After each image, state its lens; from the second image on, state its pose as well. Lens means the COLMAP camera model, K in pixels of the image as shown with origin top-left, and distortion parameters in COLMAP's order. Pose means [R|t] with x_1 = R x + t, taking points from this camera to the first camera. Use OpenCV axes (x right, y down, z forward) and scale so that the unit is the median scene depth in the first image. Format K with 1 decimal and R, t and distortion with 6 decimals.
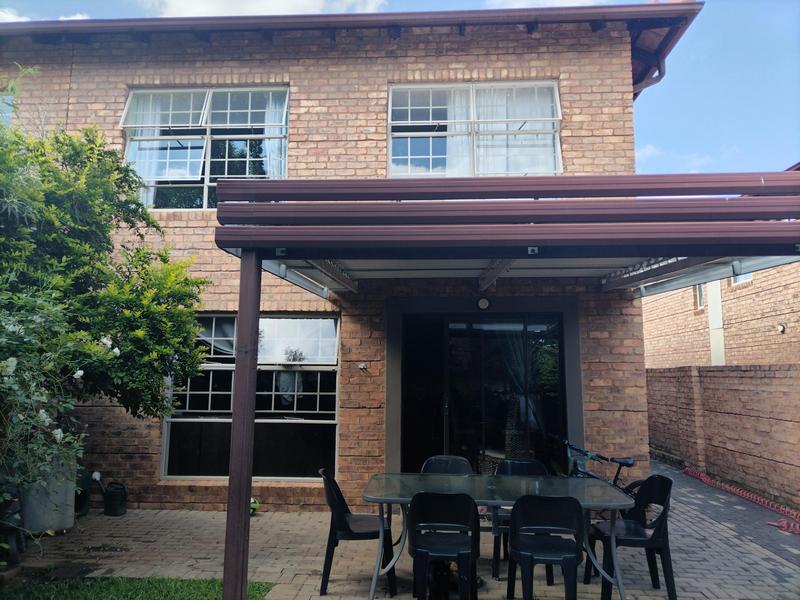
lens RADIAL K [[595.0, 0, 399.9], [0, 595.0, 298.3], [0, 0, 1]] dist [0.034424, -0.019066]
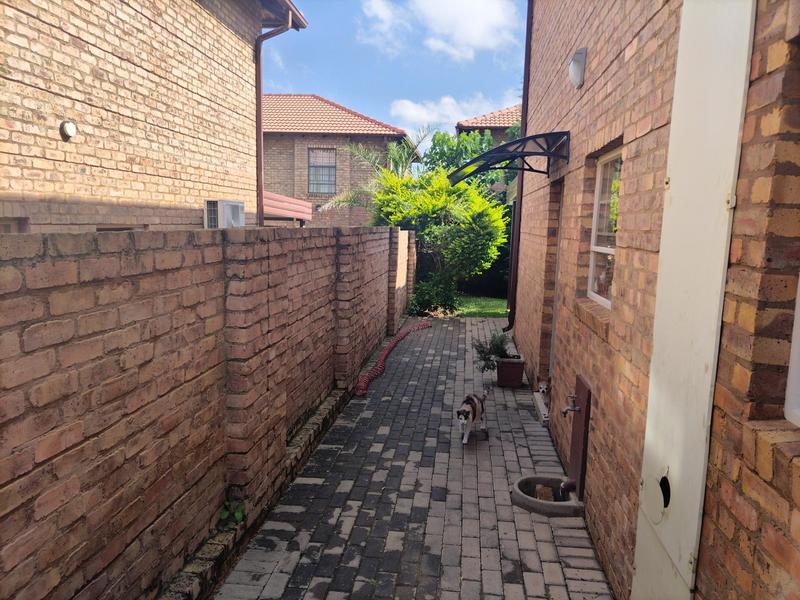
lens RADIAL K [[595.0, 0, 401.6], [0, 595.0, 300.4], [0, 0, 1]] dist [0.034424, -0.019066]
pose [[-0.998050, -0.043780, 0.044483, 0.355705], [-0.043739, 0.999041, 0.001899, 0.163978], [-0.044523, -0.000050, -0.999008, 1.418772]]
